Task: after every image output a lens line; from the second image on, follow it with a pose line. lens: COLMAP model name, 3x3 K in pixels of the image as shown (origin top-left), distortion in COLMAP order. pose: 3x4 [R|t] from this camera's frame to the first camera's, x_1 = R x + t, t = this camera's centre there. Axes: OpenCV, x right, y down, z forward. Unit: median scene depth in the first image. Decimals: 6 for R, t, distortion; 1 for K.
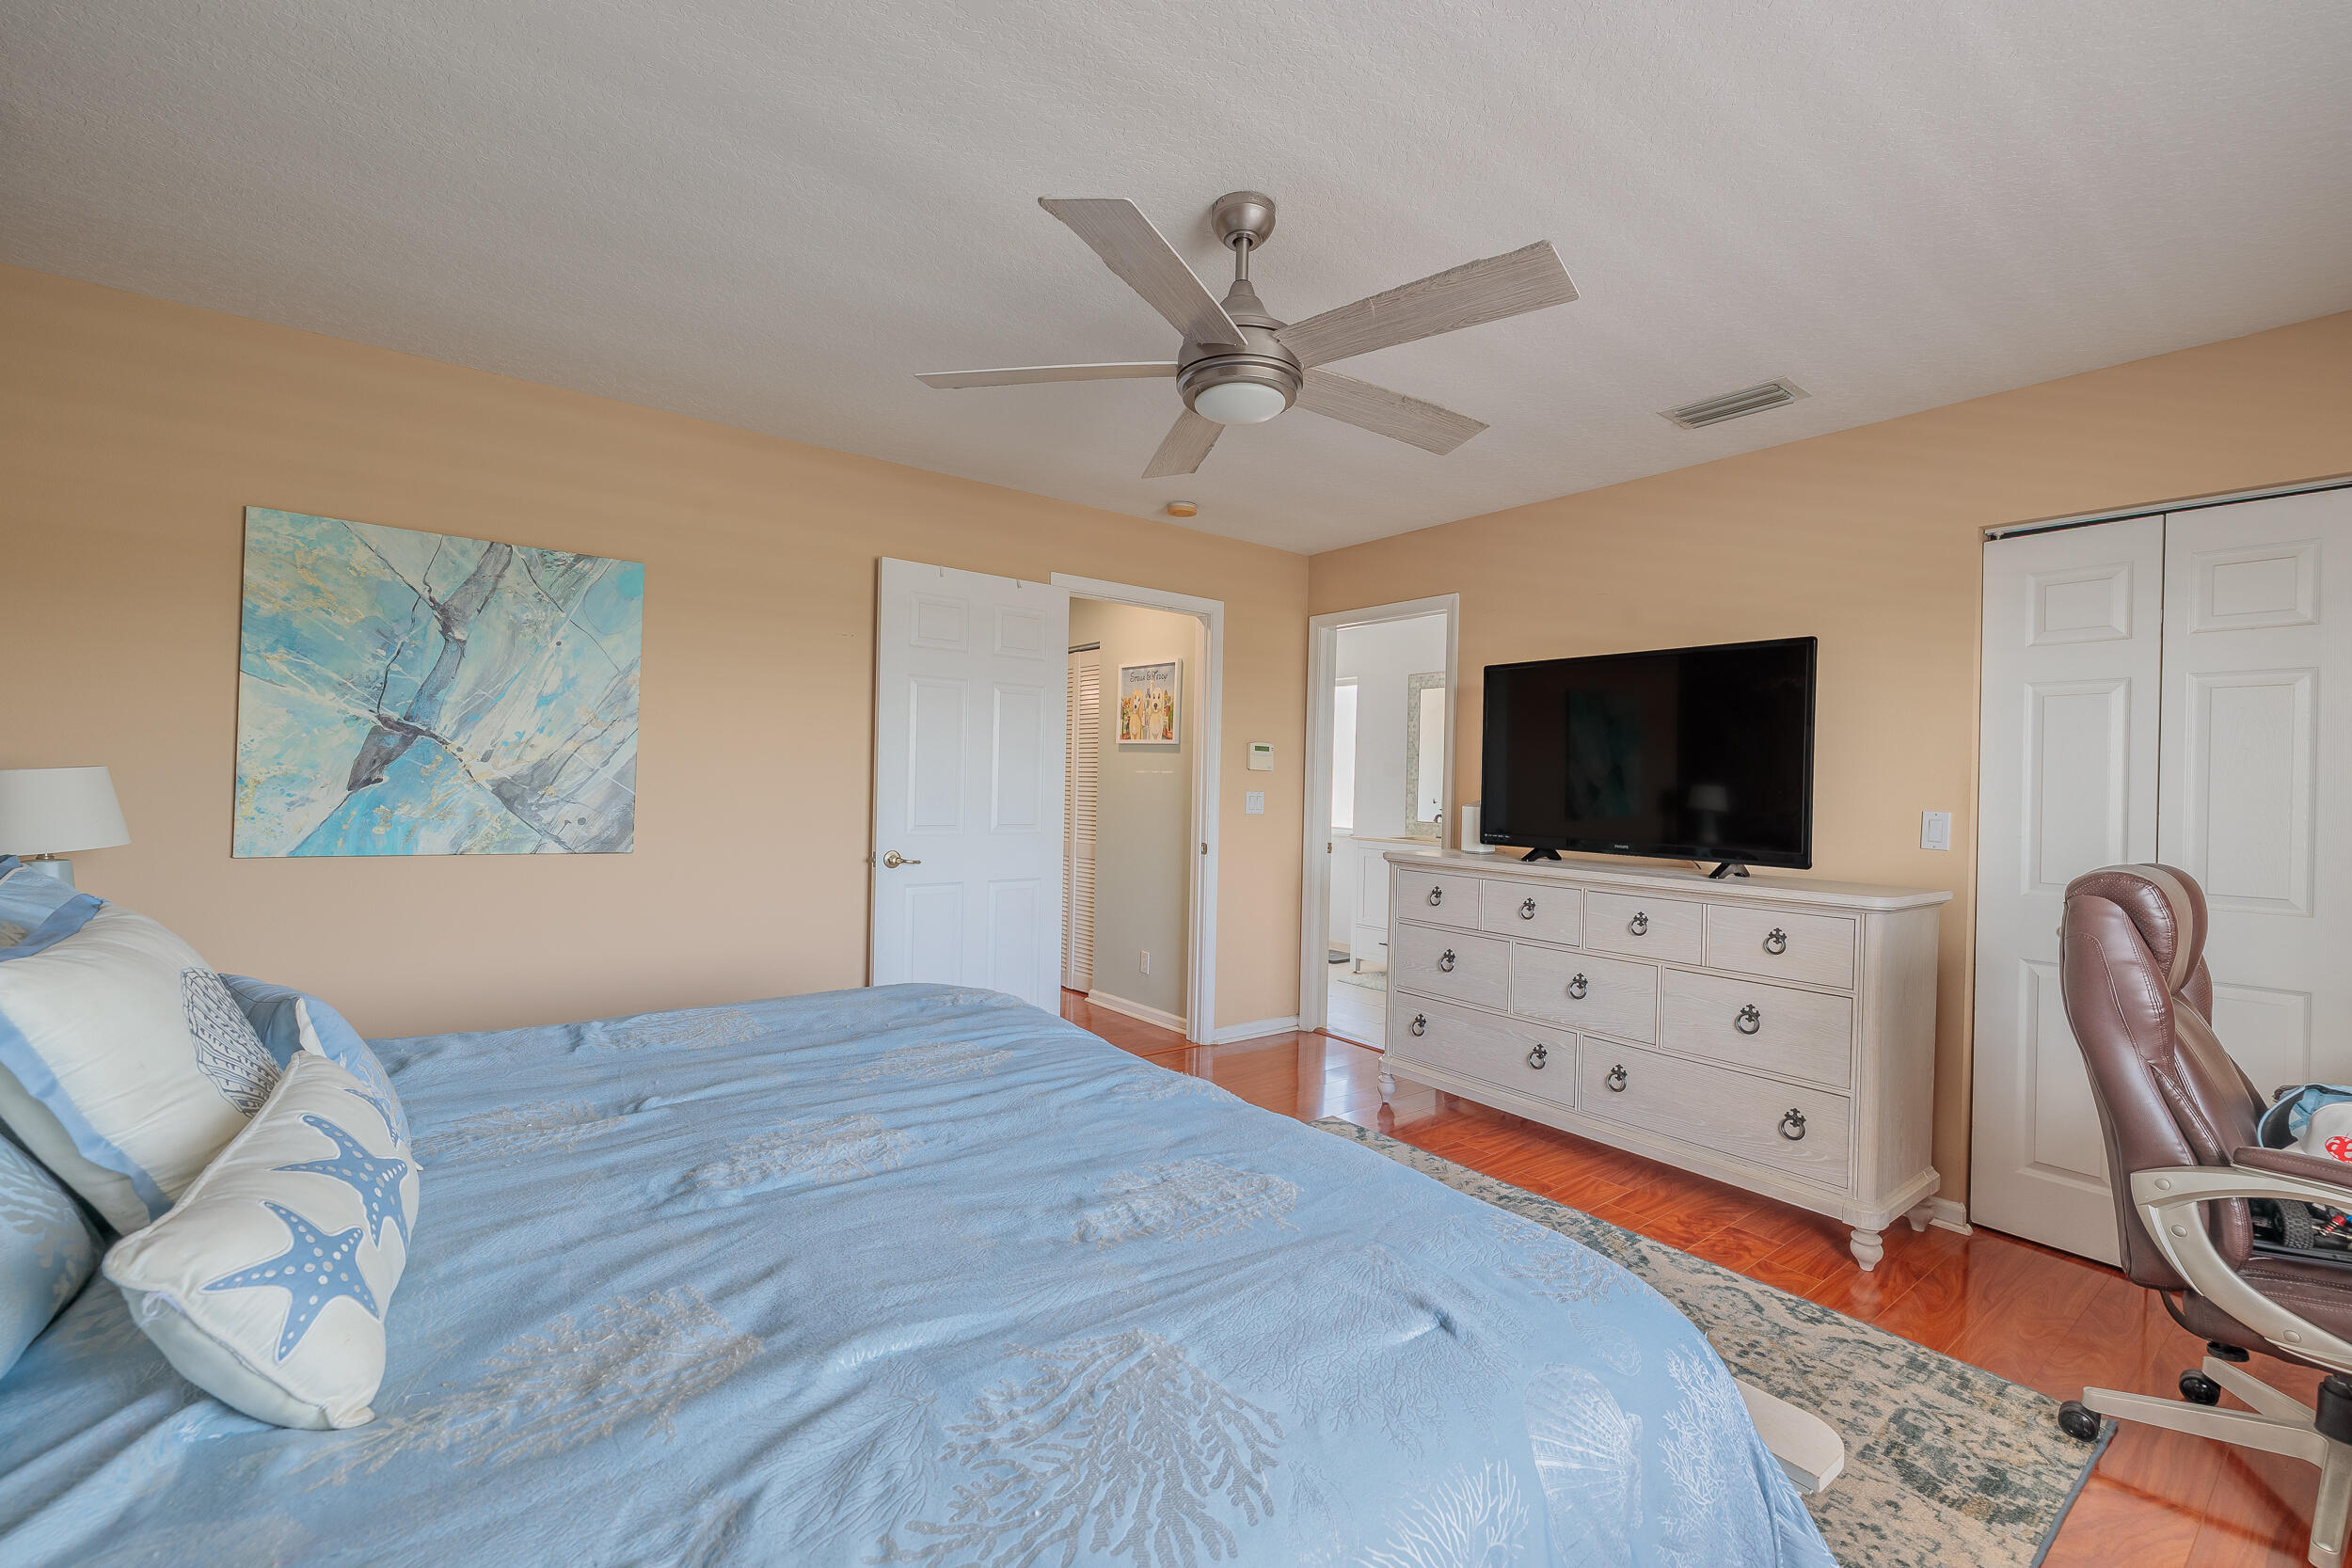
lens RADIAL K [[987.6, 0, 1179.6], [0, 987.6, 782.3], [0, 0, 1]] dist [-0.000998, 0.000340]
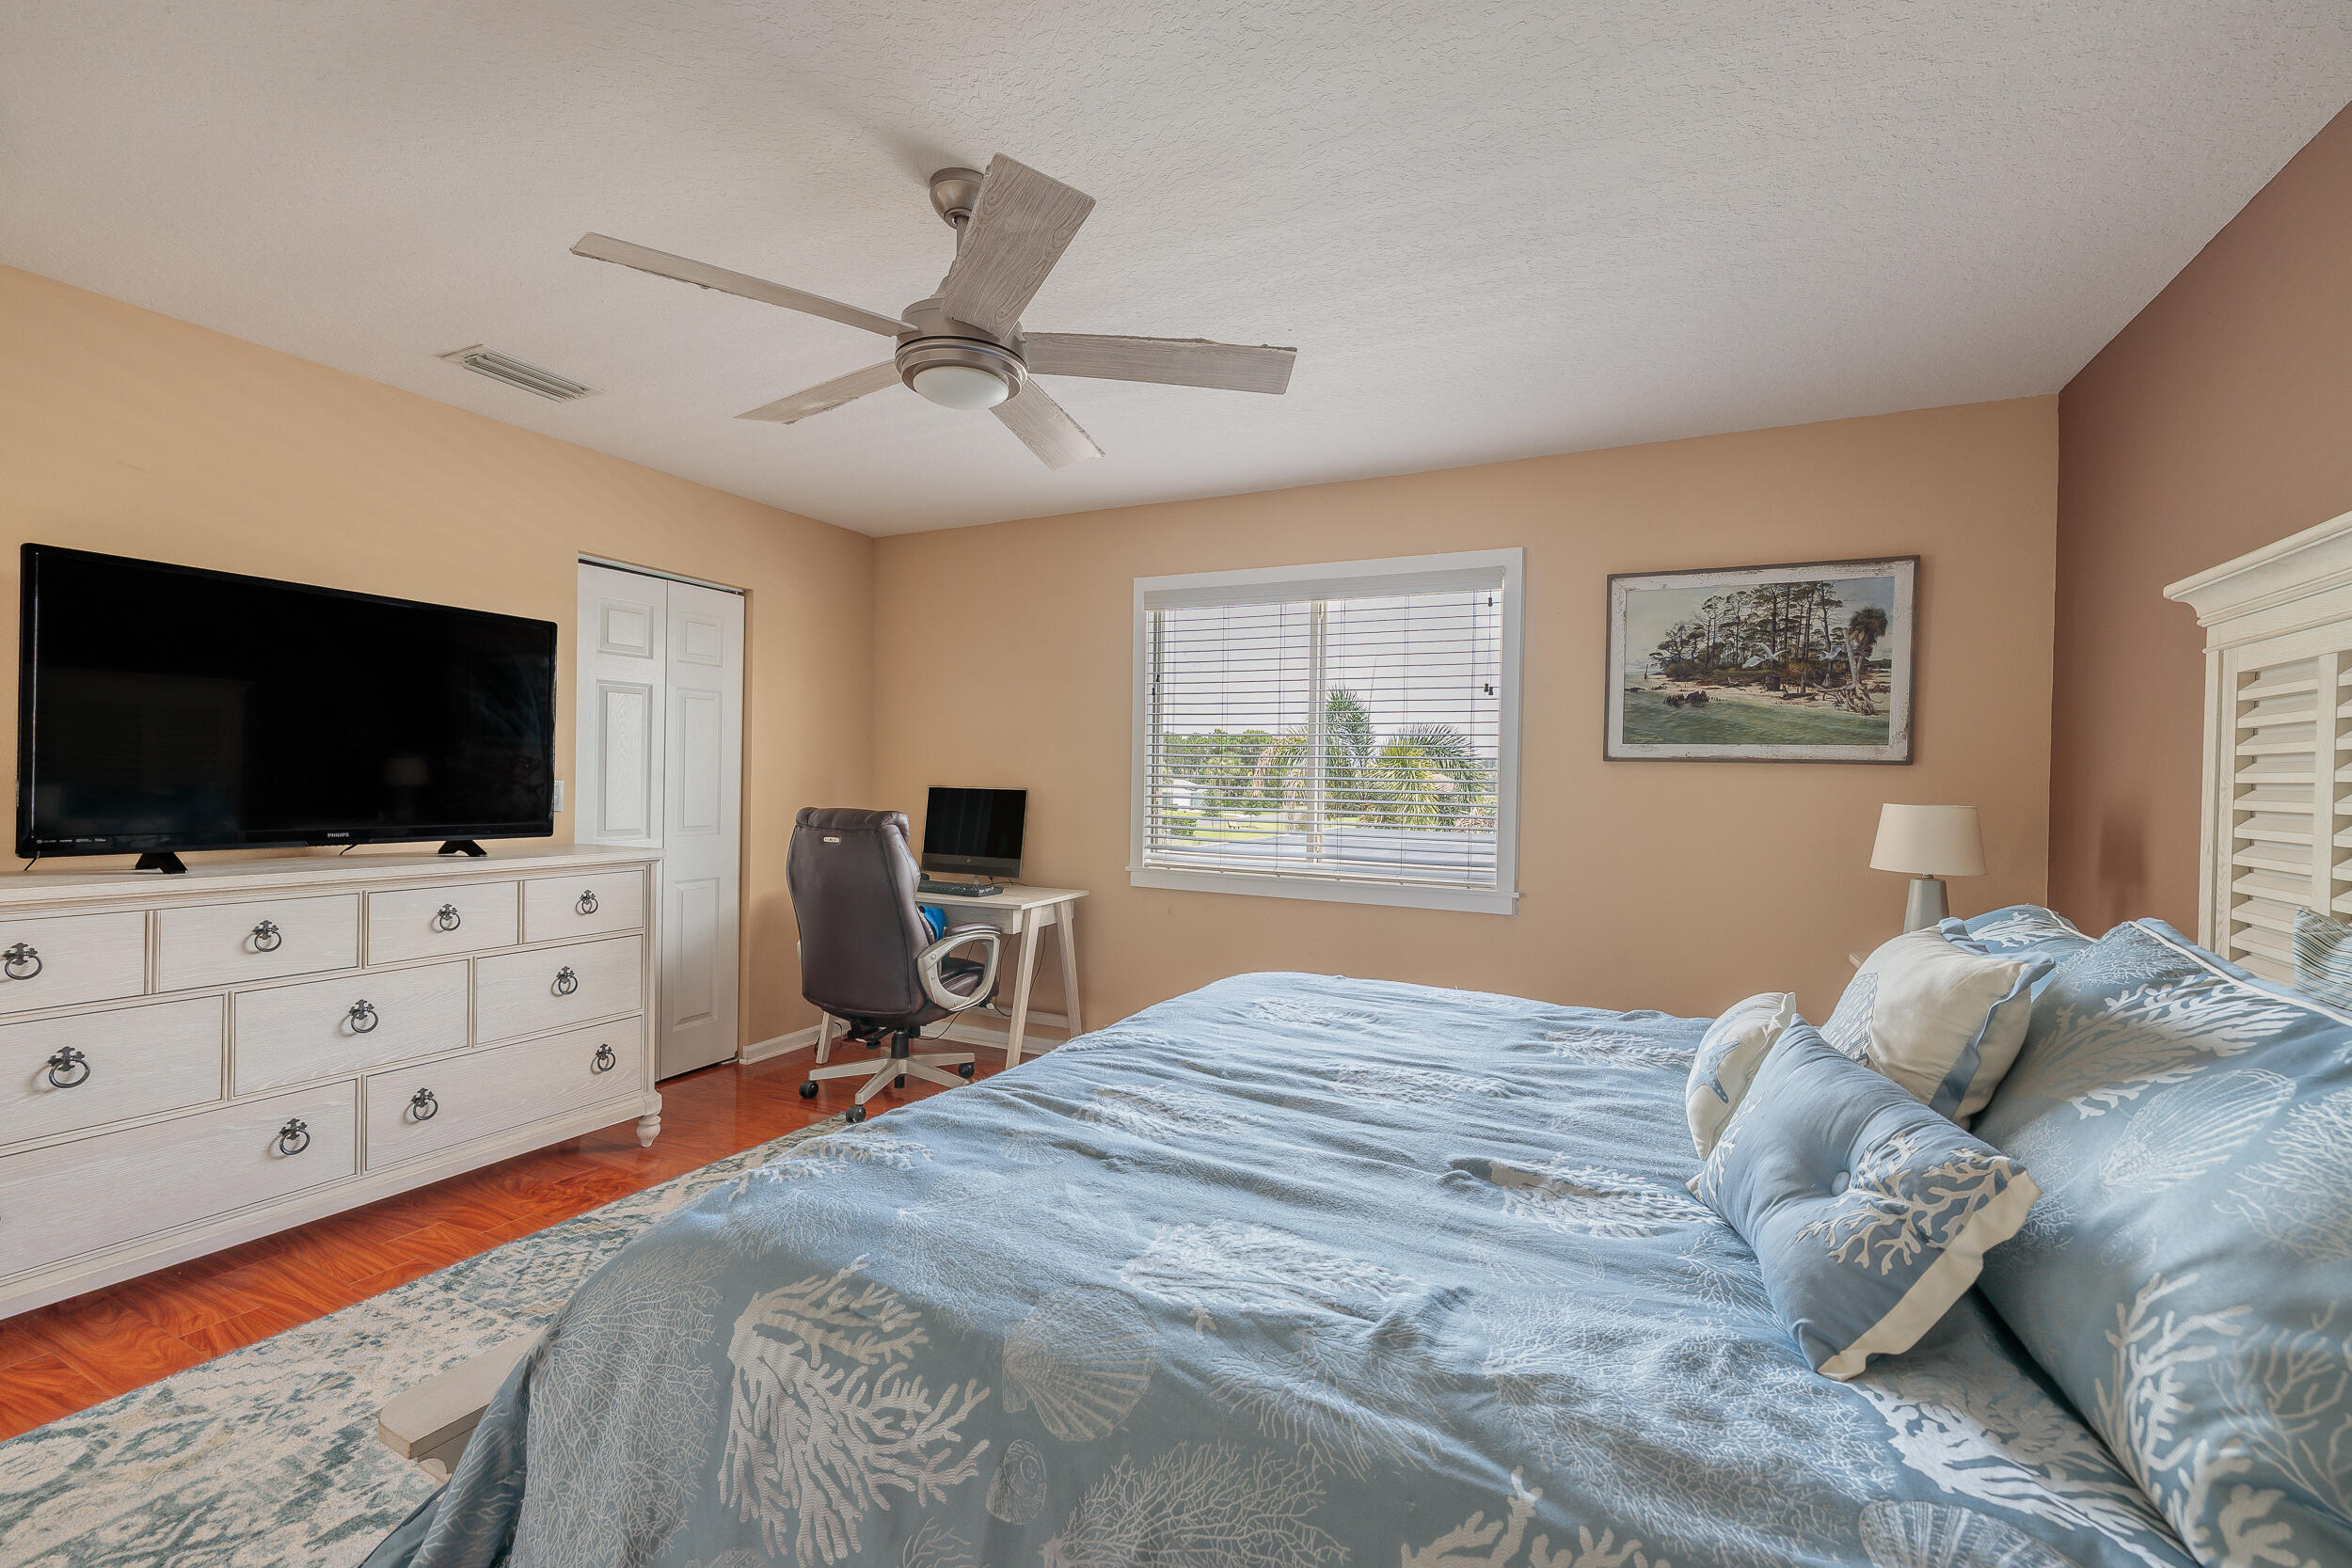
lens RADIAL K [[987.6, 0, 1179.6], [0, 987.6, 782.3], [0, 0, 1]] dist [-0.000998, 0.000340]
pose [[-0.437769, -0.034616, 0.898421, -0.644074], [-0.023565, 0.999357, 0.027023, -0.016961], [-0.898779, -0.009342, -0.438303, 0.856166]]
